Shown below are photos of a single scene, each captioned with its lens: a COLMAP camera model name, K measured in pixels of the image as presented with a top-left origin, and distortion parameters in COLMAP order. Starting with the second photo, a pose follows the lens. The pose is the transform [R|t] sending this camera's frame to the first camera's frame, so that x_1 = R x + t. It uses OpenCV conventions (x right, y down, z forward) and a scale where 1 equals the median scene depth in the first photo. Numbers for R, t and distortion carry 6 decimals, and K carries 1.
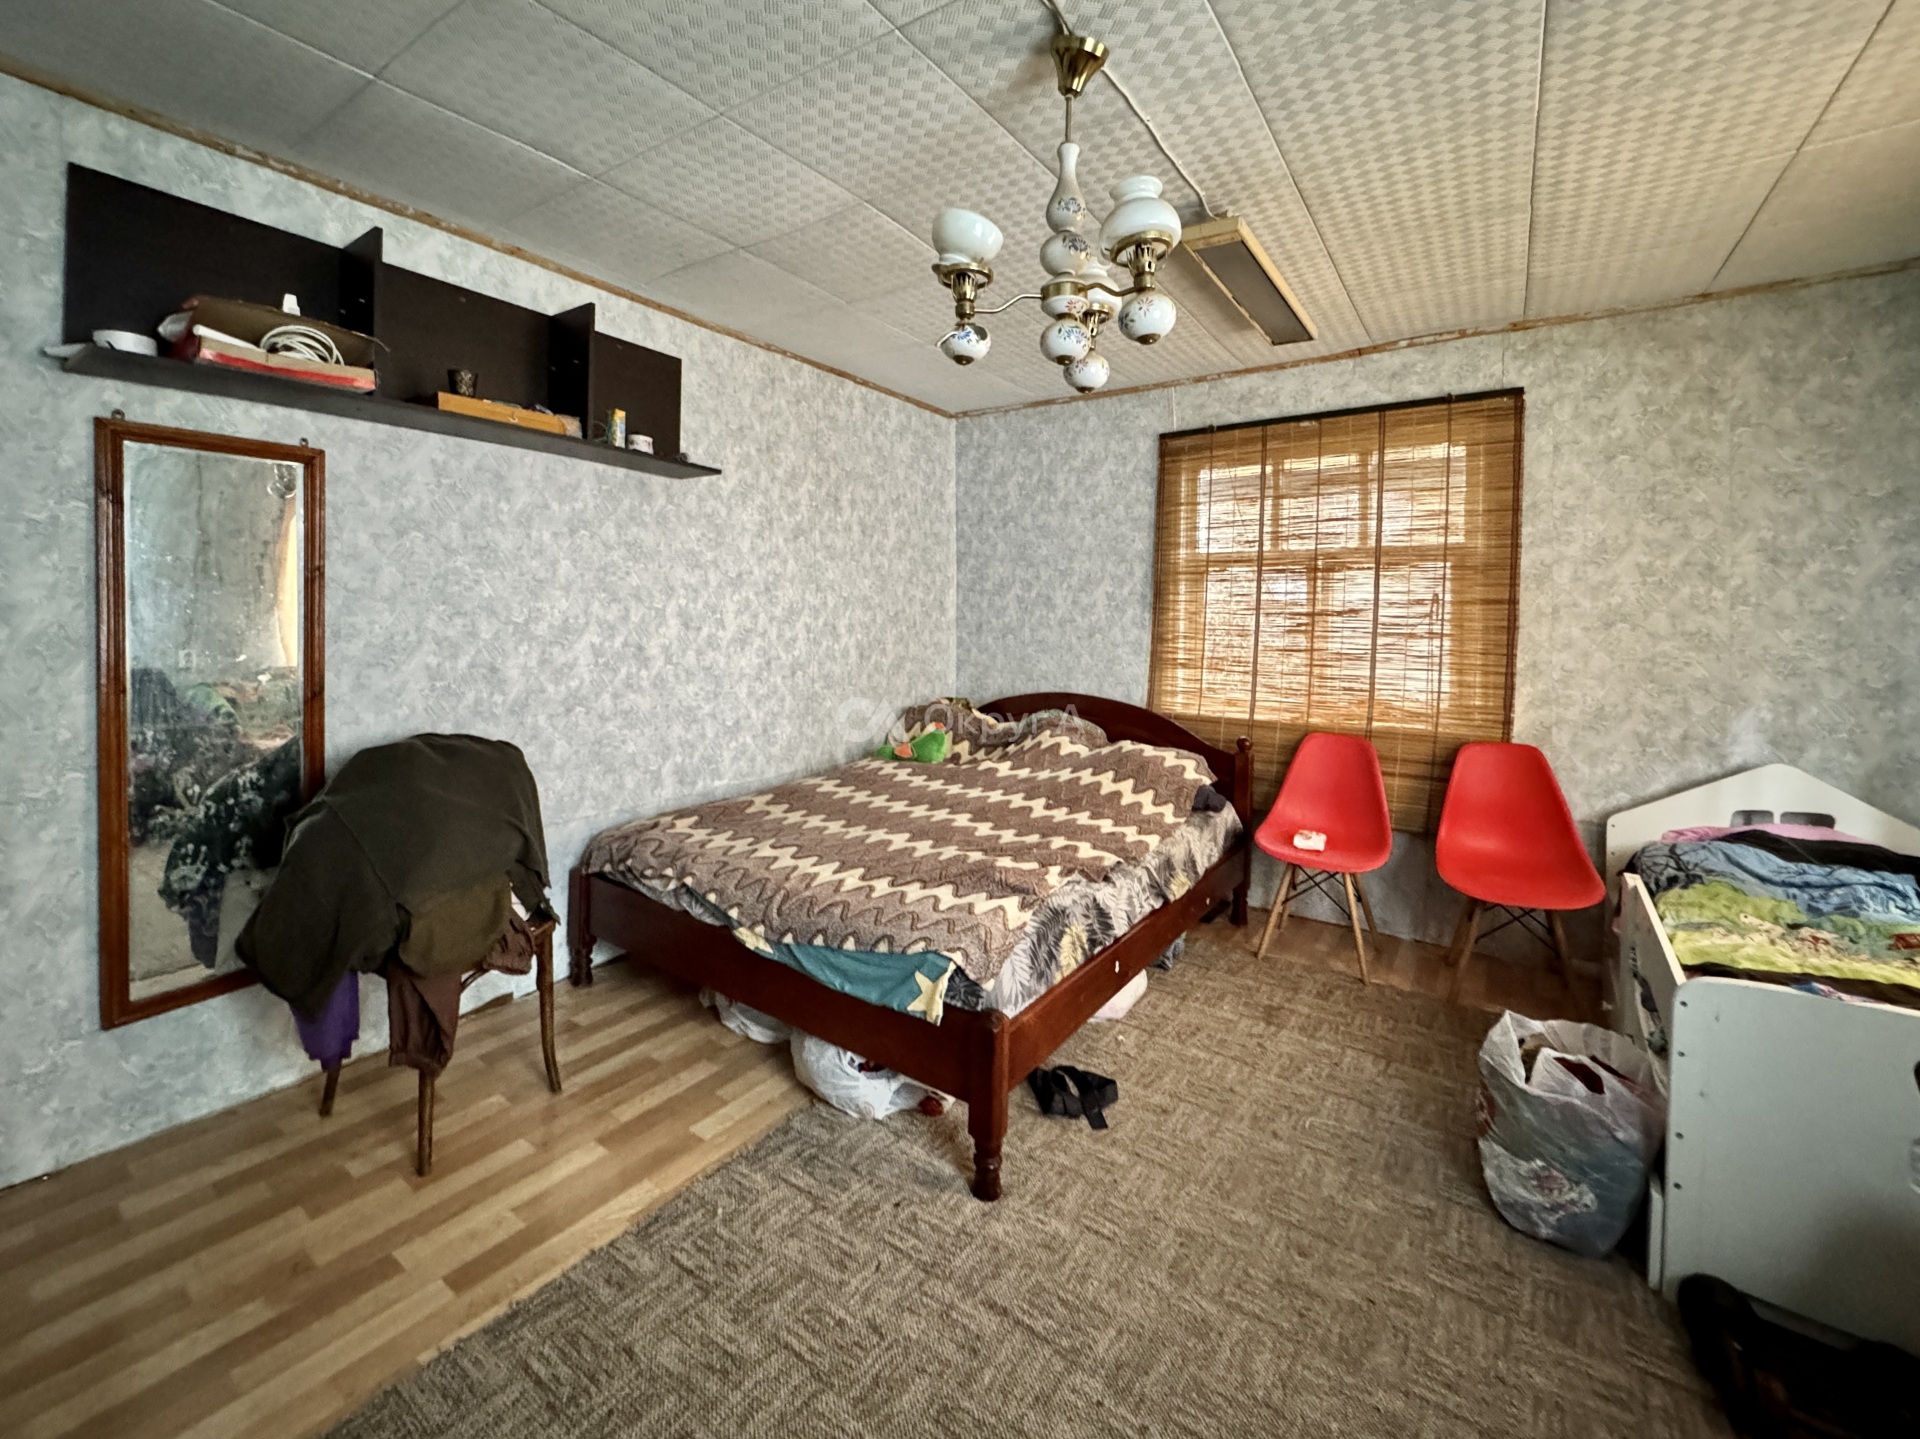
lens RADIAL K [[788.6, 0, 956.5], [0, 788.6, 634.3], [0, 0, 1]] dist [-0.001598, -0.000093]
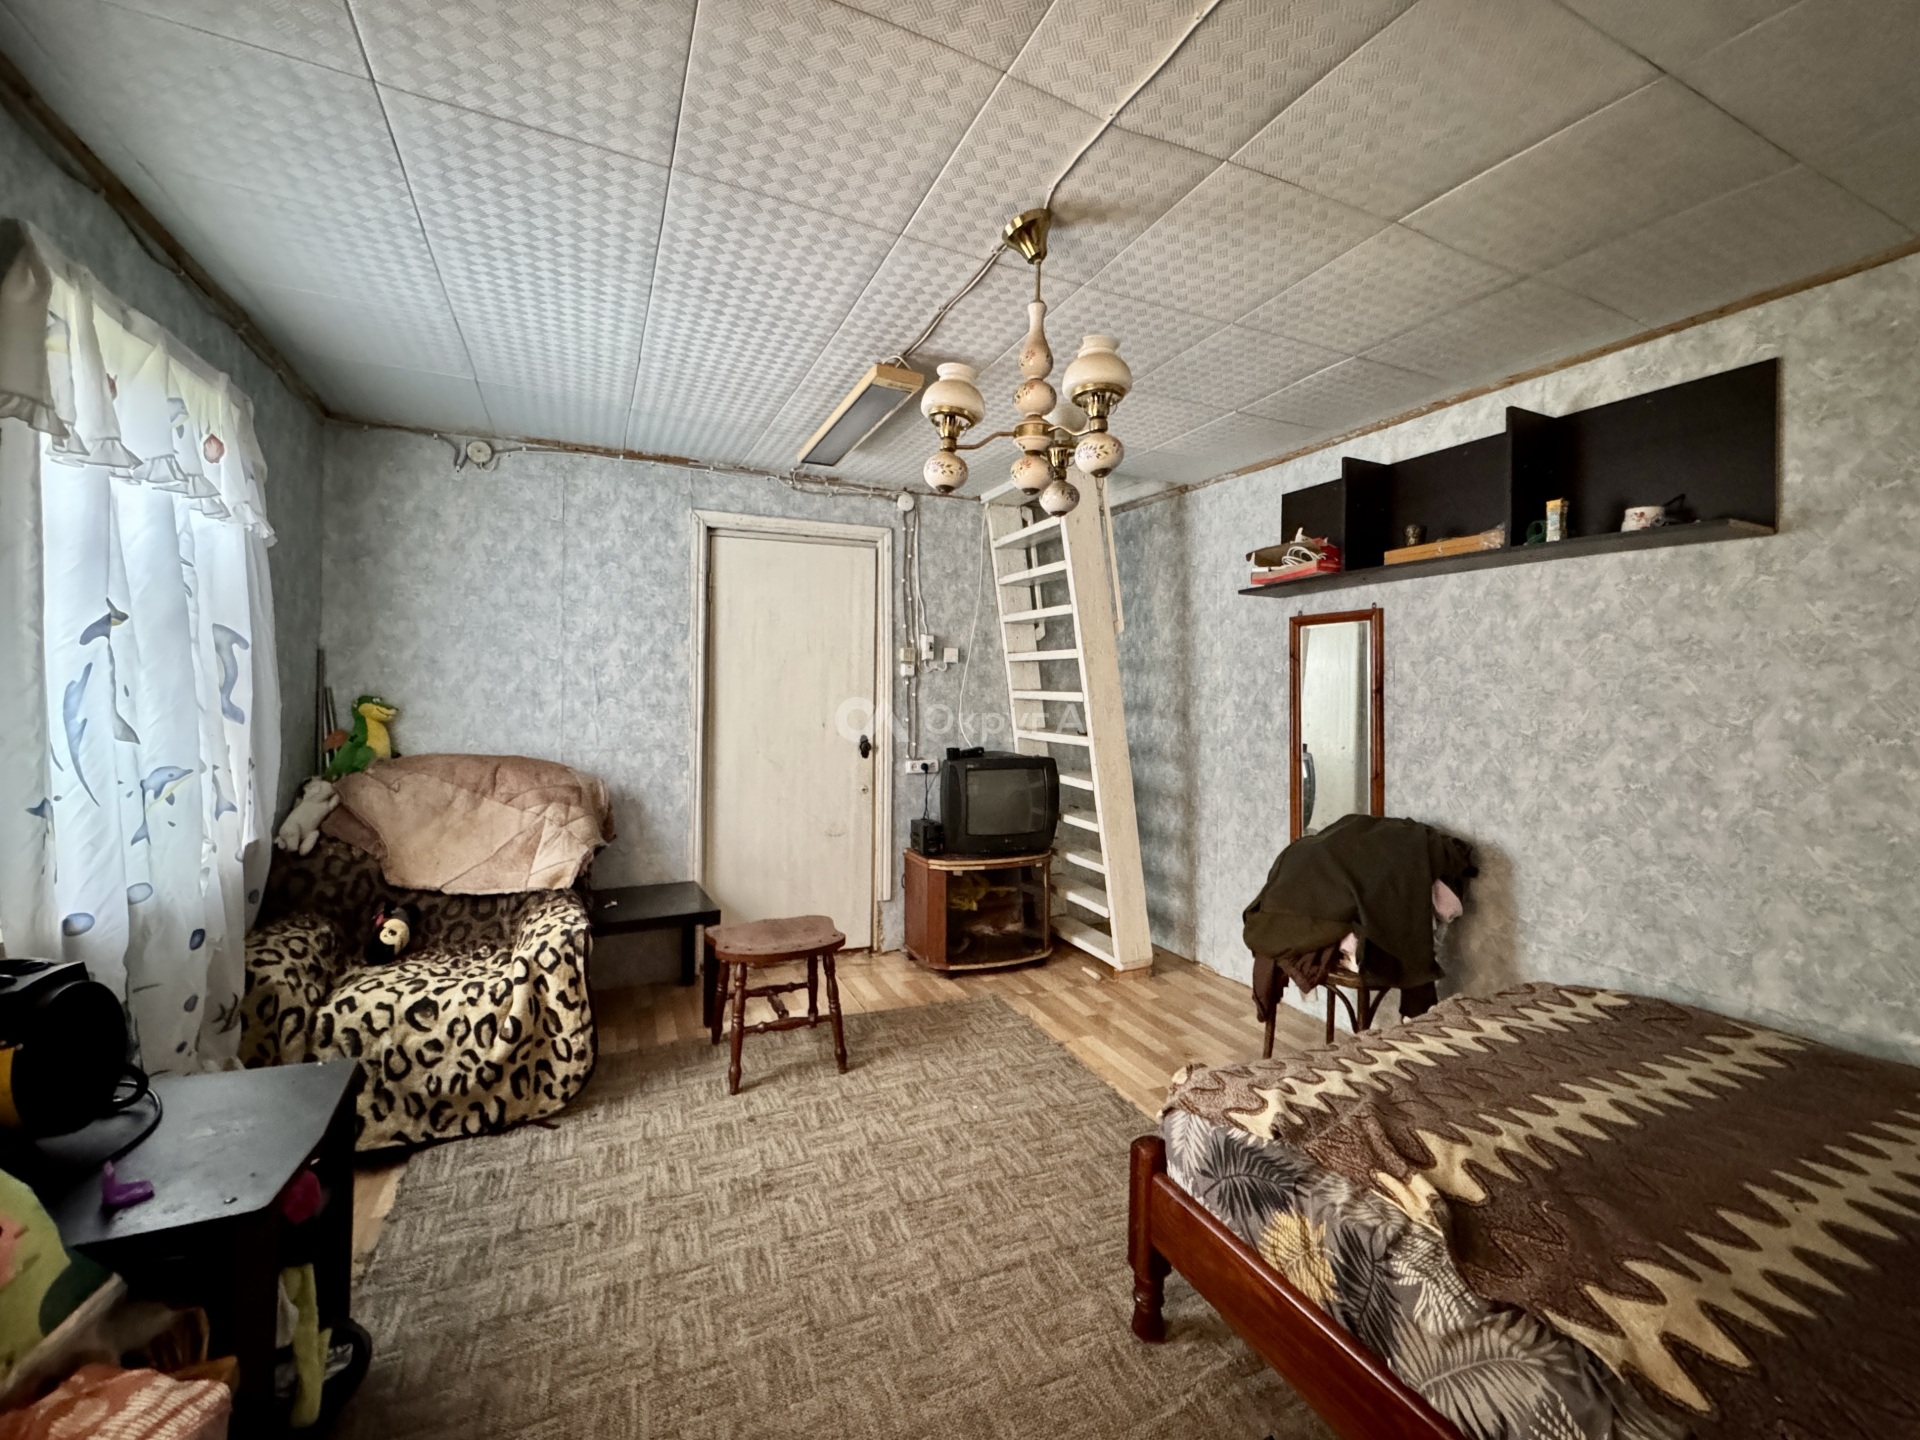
lens RADIAL K [[796.7, 0, 945.1], [0, 796.7, 713.7], [0, 0, 1]] dist [-0.001211, -0.000045]
pose [[-0.516082, -0.007059, -0.856510, 0.598573], [-0.051578, 0.998408, 0.022850, -0.022968], [0.854985, 0.055969, -0.515624, 0.755691]]
